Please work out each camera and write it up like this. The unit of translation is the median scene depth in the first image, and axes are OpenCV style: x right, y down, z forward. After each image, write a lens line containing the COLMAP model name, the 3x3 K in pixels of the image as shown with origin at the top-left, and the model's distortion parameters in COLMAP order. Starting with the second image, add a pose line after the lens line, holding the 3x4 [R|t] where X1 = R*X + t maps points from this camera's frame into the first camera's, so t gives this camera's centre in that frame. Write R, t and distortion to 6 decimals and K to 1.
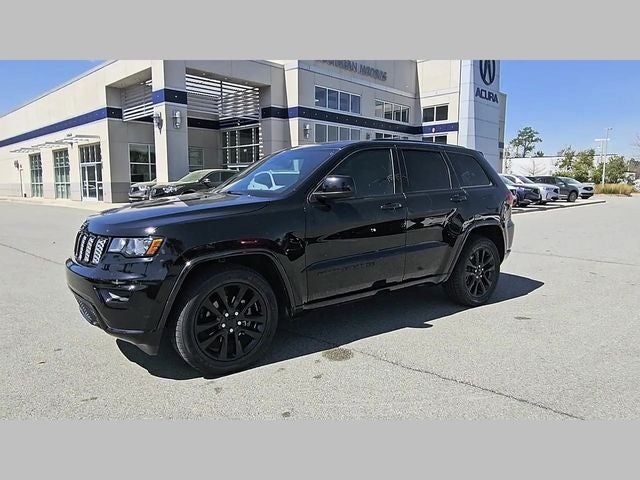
lens RADIAL K [[434.5, 0, 312.1], [0, 434.5, 240.1], [0, 0, 1]] dist [0.009138, -0.008618]
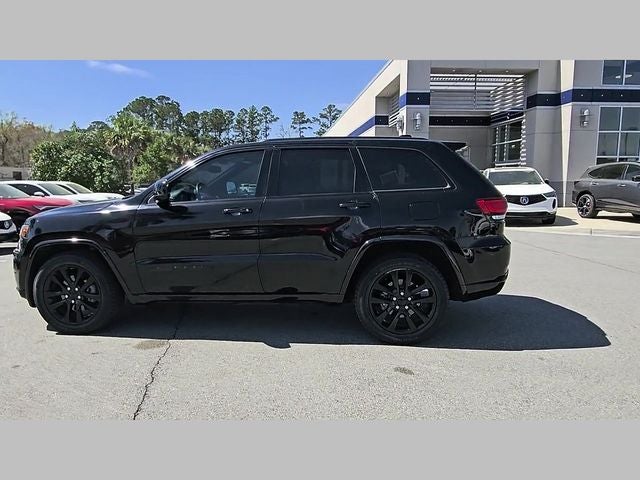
lens RADIAL K [[435.4, 0, 310.7], [0, 435.4, 239.9], [0, 0, 1]] dist [0.006993, -0.001238]
pose [[0.749739, 0.078406, -0.657072, 0.190458], [-0.078890, 0.996465, 0.028888, -0.010984], [0.657014, 0.030178, 0.753274, 0.078199]]
